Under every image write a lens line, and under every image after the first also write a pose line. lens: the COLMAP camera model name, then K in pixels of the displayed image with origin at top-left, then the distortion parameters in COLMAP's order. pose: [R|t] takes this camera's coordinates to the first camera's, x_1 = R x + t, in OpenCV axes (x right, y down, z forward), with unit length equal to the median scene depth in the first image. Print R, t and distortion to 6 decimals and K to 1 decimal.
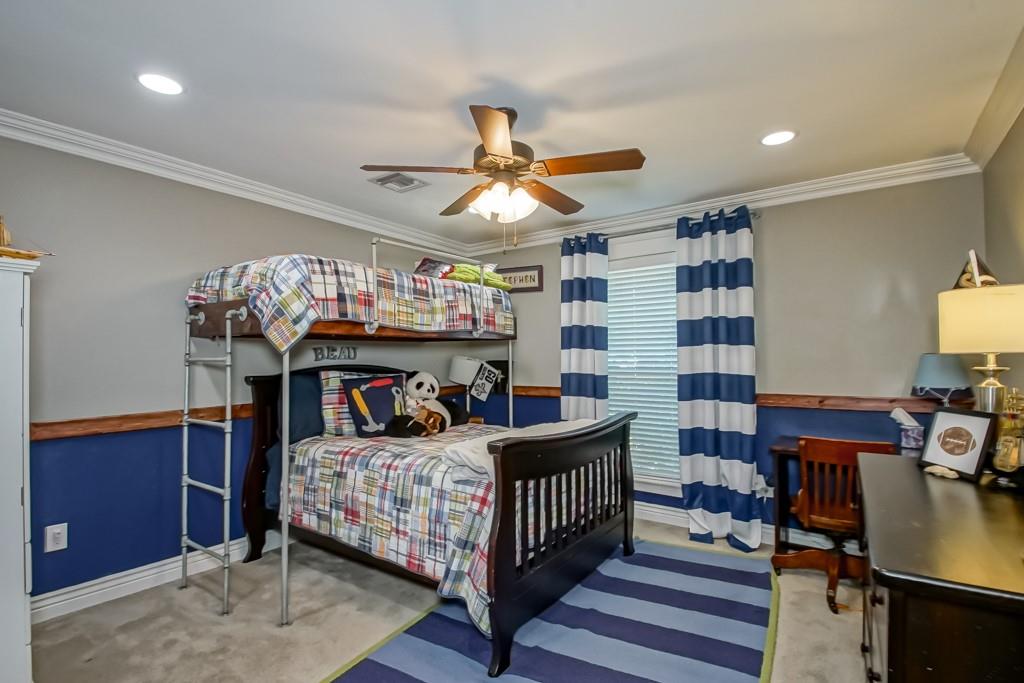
lens RADIAL K [[468.7, 0, 513.0], [0, 468.7, 349.0], [0, 0, 1]] dist [-0.004565, -0.001529]
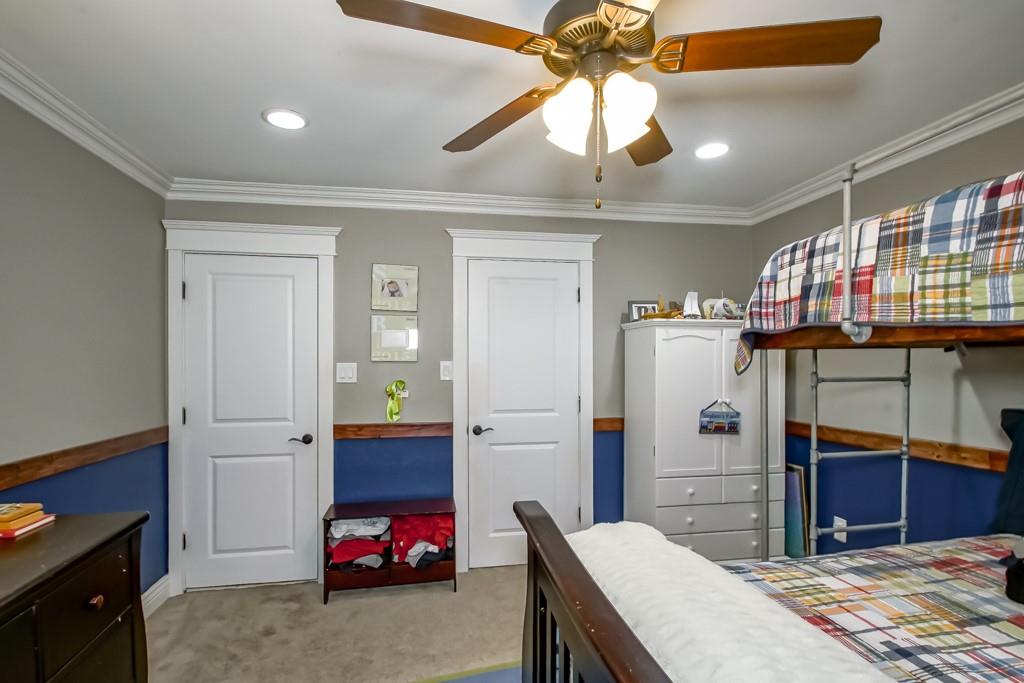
lens RADIAL K [[468.7, 0, 507.0], [0, 468.7, 363.2], [0, 0, 1]] dist [-0.004565, -0.001529]
pose [[-0.689532, 0.008974, -0.724200, 0.373938], [0.016261, 0.999863, -0.003092, -0.012916], [0.724073, -0.013909, -0.689584, 1.054275]]
